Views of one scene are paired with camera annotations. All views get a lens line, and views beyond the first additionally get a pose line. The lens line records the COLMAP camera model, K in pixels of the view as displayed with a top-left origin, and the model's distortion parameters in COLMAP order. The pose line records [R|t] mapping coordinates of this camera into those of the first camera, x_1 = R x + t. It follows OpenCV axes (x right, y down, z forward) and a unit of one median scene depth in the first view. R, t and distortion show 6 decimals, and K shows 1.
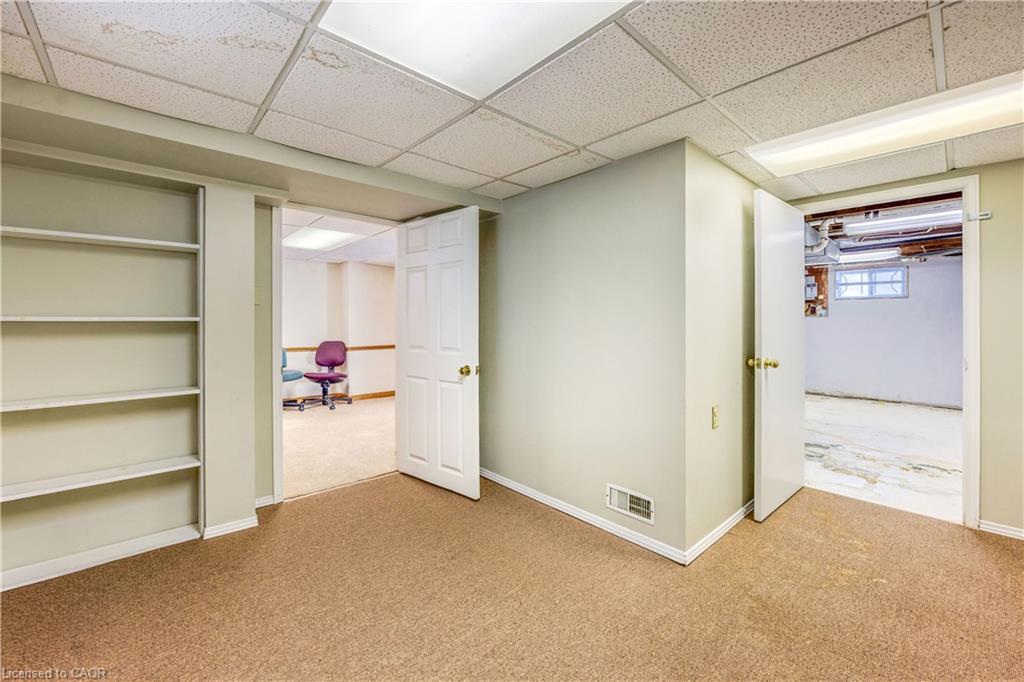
lens RADIAL K [[415.4, 0, 516.2], [0, 415.4, 331.2], [0, 0, 1]] dist [-0.013345, 0.001100]
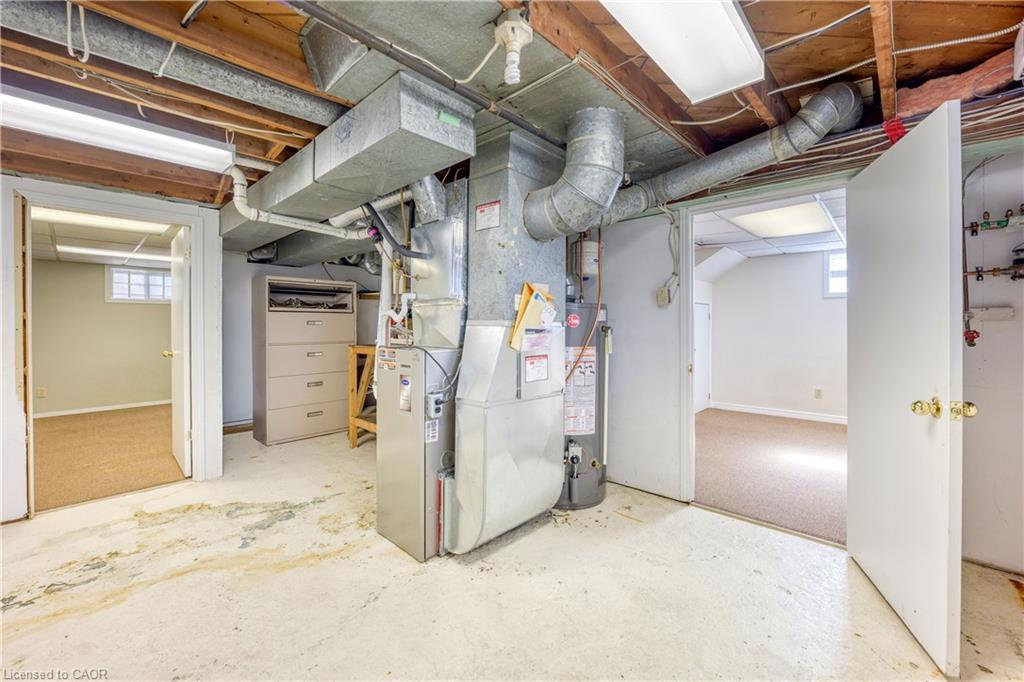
lens RADIAL K [[415.4, 0, 514.6], [0, 415.4, 331.4], [0, 0, 1]] dist [-0.013345, 0.001100]
pose [[0.066928, 0.010400, -0.997704, 0.637302], [-0.015131, 0.999841, 0.009407, -0.012870], [0.997643, 0.014467, 0.067075, 0.619087]]
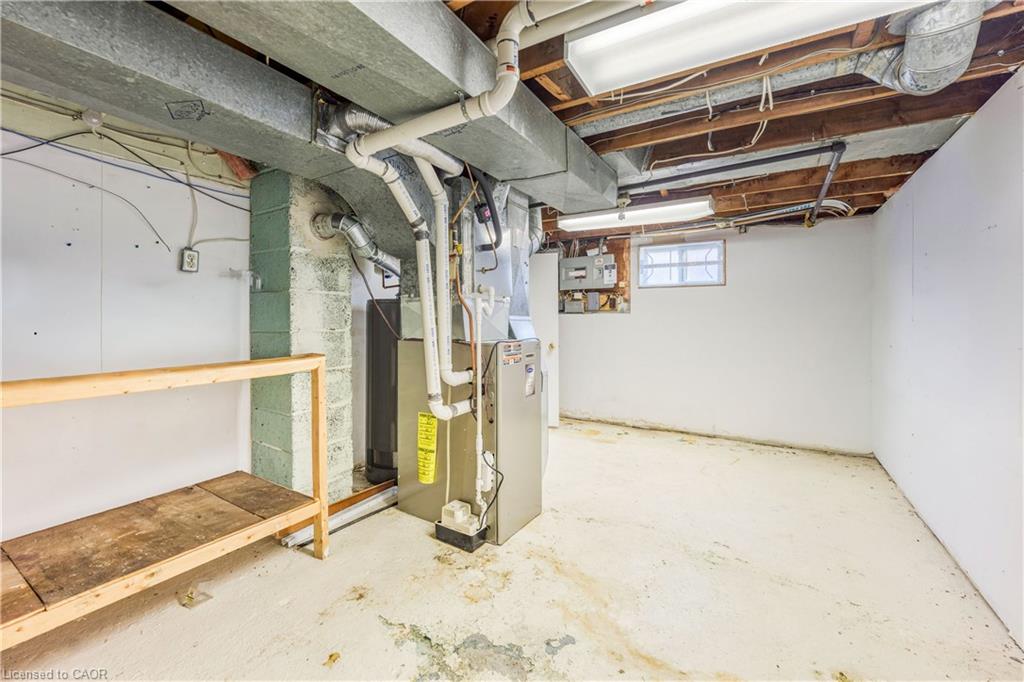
lens RADIAL K [[415.4, 0, 515.3], [0, 415.4, 332.9], [0, 0, 1]] dist [-0.013345, 0.001100]
pose [[0.962470, -0.003760, 0.271361, 0.395746], [0.001290, 0.999956, 0.009279, -0.008195], [-0.271384, -0.008581, 0.962433, 0.395269]]
